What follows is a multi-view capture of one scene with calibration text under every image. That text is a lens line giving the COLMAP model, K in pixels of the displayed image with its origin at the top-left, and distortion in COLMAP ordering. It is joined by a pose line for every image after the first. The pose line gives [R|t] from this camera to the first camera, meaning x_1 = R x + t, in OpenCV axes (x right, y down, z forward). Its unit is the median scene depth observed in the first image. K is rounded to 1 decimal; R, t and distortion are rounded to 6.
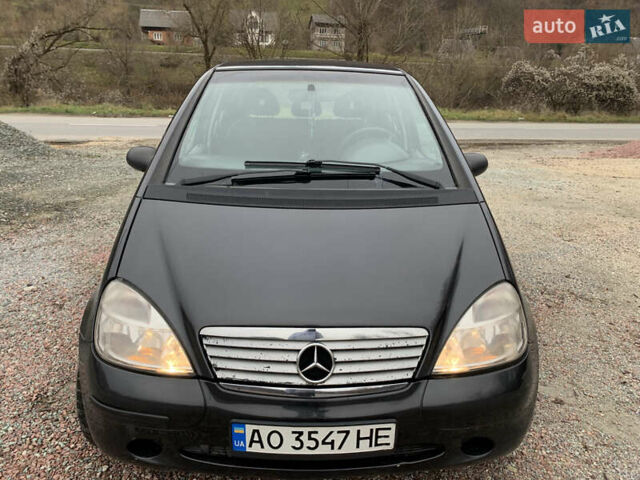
lens RADIAL K [[530.2, 0, 320.5], [0, 530.2, 236.7], [0, 0, 1]] dist [0.038310, -0.015750]
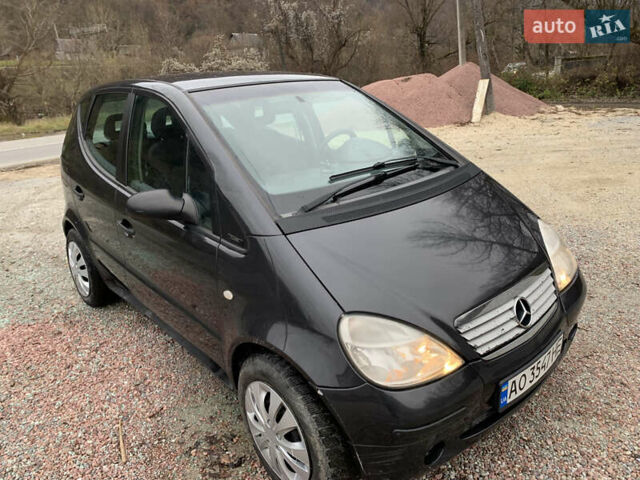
lens RADIAL K [[530.2, 0, 321.5], [0, 530.2, 241.6], [0, 0, 1]] dist [0.038310, -0.015750]
pose [[0.741253, -0.274069, 0.612724, -0.811159], [0.265143, 0.958162, 0.107822, -0.136107], [-0.616639, 0.082536, 0.782907, 0.222580]]
